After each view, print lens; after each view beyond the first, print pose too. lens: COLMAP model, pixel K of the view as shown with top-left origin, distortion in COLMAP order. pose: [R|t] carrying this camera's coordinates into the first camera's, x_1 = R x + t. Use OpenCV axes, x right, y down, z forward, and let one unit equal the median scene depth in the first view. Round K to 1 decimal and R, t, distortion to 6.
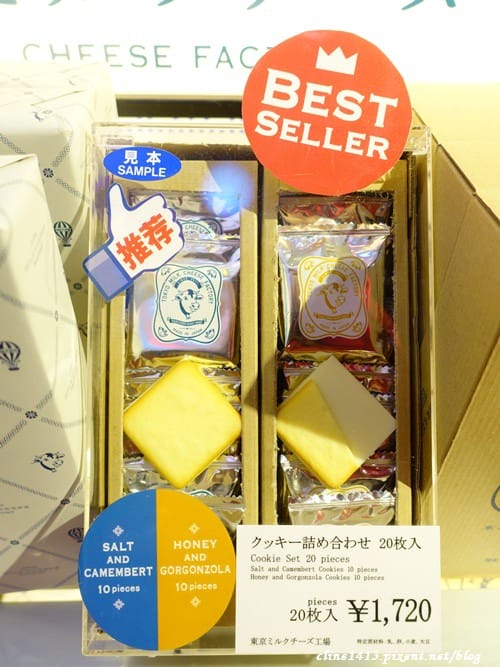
lens RADIAL K [[513.4, 0, 250.0], [0, 513.4, 333.5], [0, 0, 1]] dist [-0.002487, -0.005771]
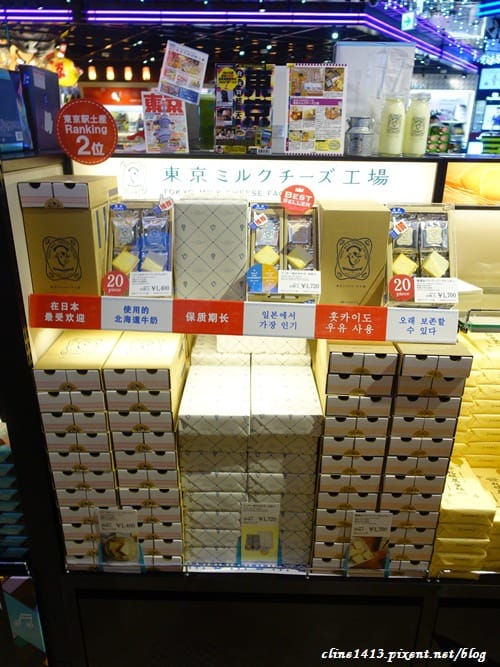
lens RADIAL K [[513.4, 0, 250.0], [0, 513.4, 333.5], [0, 0, 1]] dist [-0.002487, -0.005771]
pose [[0.998380, 0.013276, -0.055319, -0.016949], [-0.031073, 0.941785, -0.334775, 2.447279], [0.047654, 0.335952, 0.940673, -3.222363]]
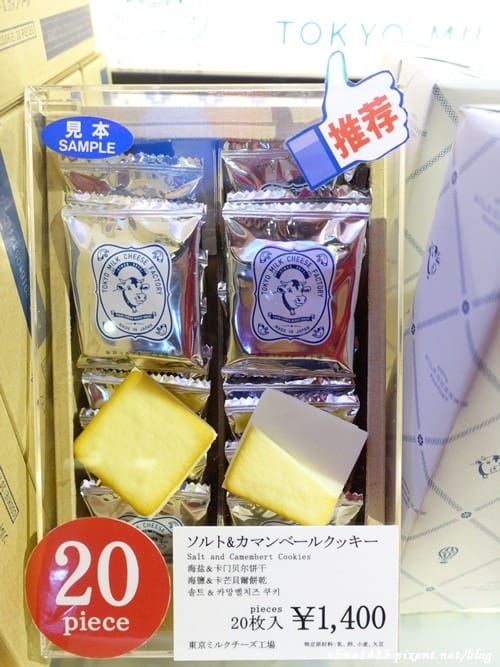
lens RADIAL K [[513.4, 0, 250.0], [0, 513.4, 333.5], [0, 0, 1]] dist [-0.002487, -0.005771]
pose [[0.998068, 0.039880, -0.047644, -1.210995], [-0.042907, 0.997009, -0.064288, 0.126337], [0.044937, 0.066208, 0.996793, 0.044829]]
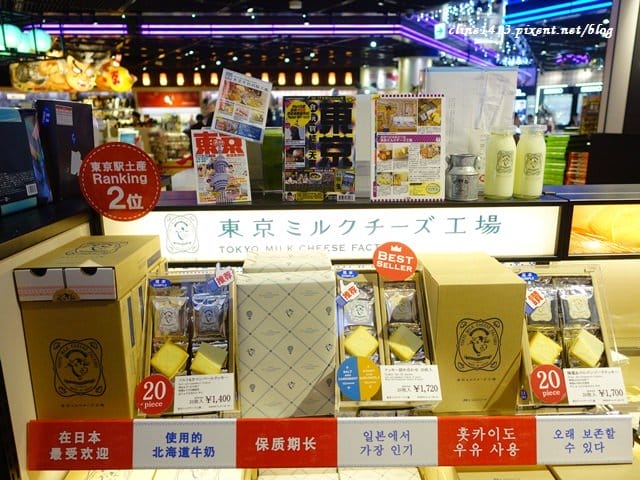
lens RADIAL K [[492.6, 0, 320.0], [0, 492.6, 240.0], [0, 0, 1]] dist [-0.002487, -0.005771]
pose [[0.999563, -0.027498, -0.010835, -0.363507], [0.019227, 0.883396, -0.468232, 1.136394], [0.022447, 0.467819, 0.883539, -2.321885]]
